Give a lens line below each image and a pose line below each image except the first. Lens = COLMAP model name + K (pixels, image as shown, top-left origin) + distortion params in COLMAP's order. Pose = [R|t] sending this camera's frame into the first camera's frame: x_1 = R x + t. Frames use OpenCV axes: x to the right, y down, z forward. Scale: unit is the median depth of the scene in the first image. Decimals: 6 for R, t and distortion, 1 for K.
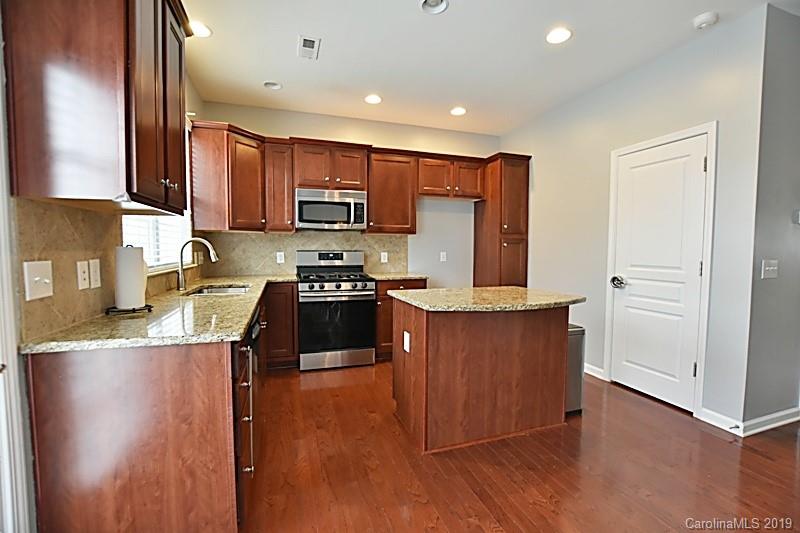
lens RADIAL K [[352.7, 0, 401.0], [0, 352.7, 266.5], [0, 0, 1]] dist [-0.023164, 0.000596]
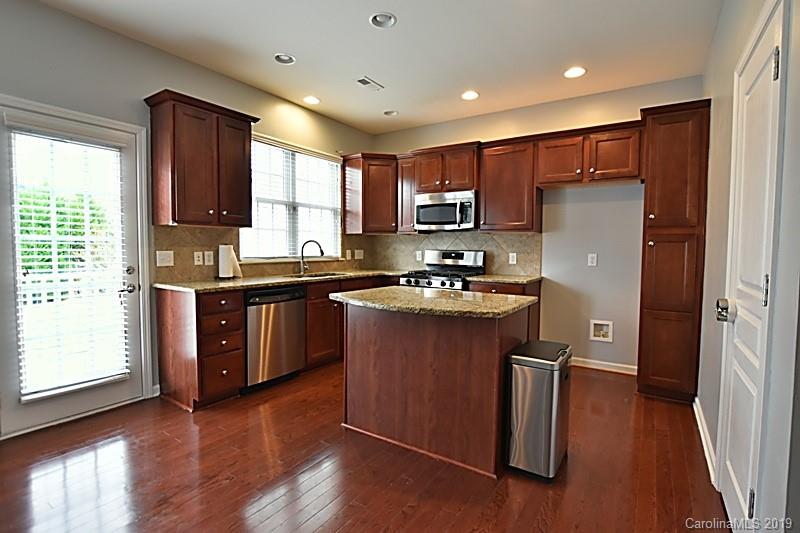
lens RADIAL K [[382.5, 0, 401.9], [0, 382.5, 265.5], [0, 0, 1]] dist [-0.014223, 0.000031]
pose [[0.618670, 0.040806, -0.784590, 0.622432], [-0.047940, 0.998750, 0.014142, -0.008802], [0.784187, 0.028865, 0.619853, 0.194623]]
